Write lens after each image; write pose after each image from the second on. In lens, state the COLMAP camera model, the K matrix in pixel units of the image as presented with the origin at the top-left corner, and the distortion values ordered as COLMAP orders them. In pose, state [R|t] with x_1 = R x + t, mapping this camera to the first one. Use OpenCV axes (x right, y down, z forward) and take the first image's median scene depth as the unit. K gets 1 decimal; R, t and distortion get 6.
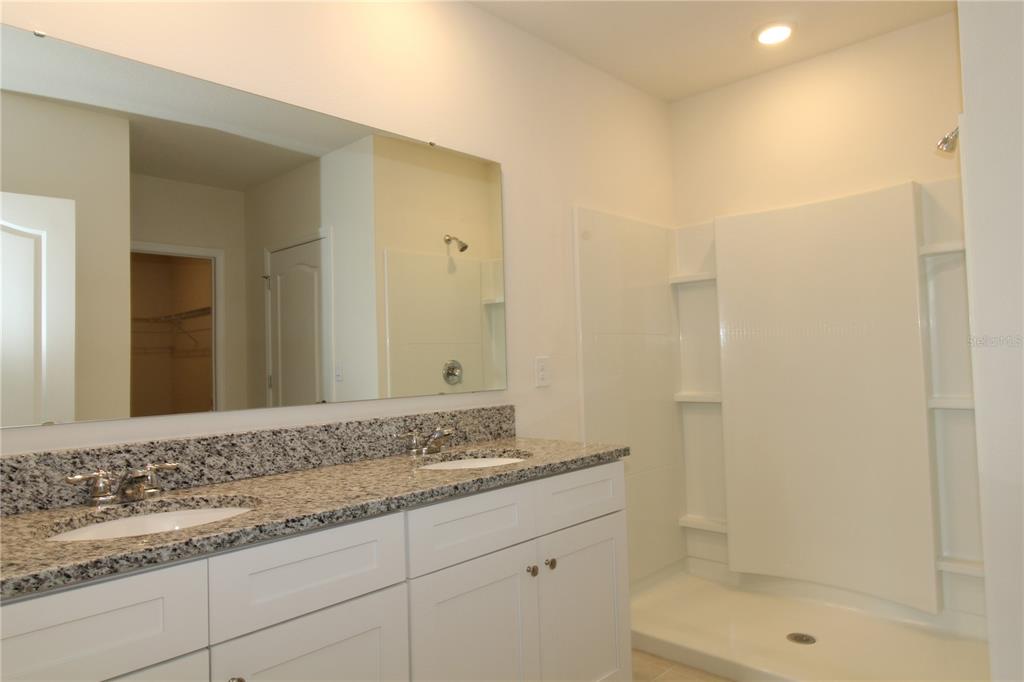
lens RADIAL K [[649.3, 0, 517.3], [0, 649.3, 337.2], [0, 0, 1]] dist [0.020310, -0.013990]
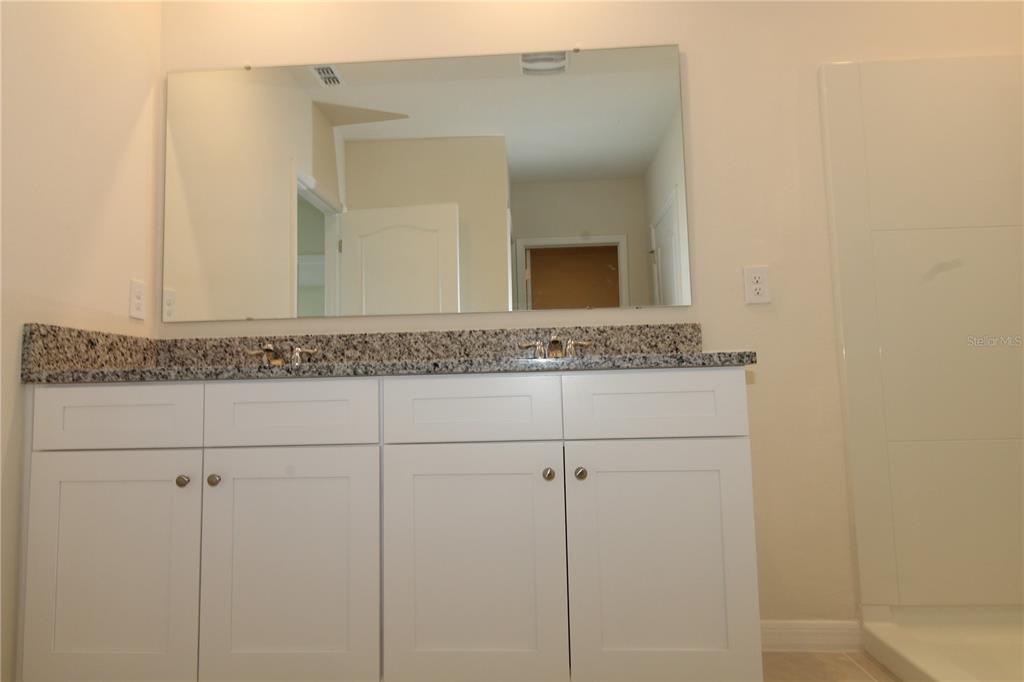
lens RADIAL K [[649.3, 0, 513.8], [0, 649.3, 342.0], [0, 0, 1]] dist [0.020310, -0.013990]
pose [[0.649232, -0.048536, -0.759040, 0.697371], [0.034450, 0.998814, -0.034403, 0.219622], [0.759809, -0.003813, 0.650135, 0.411468]]
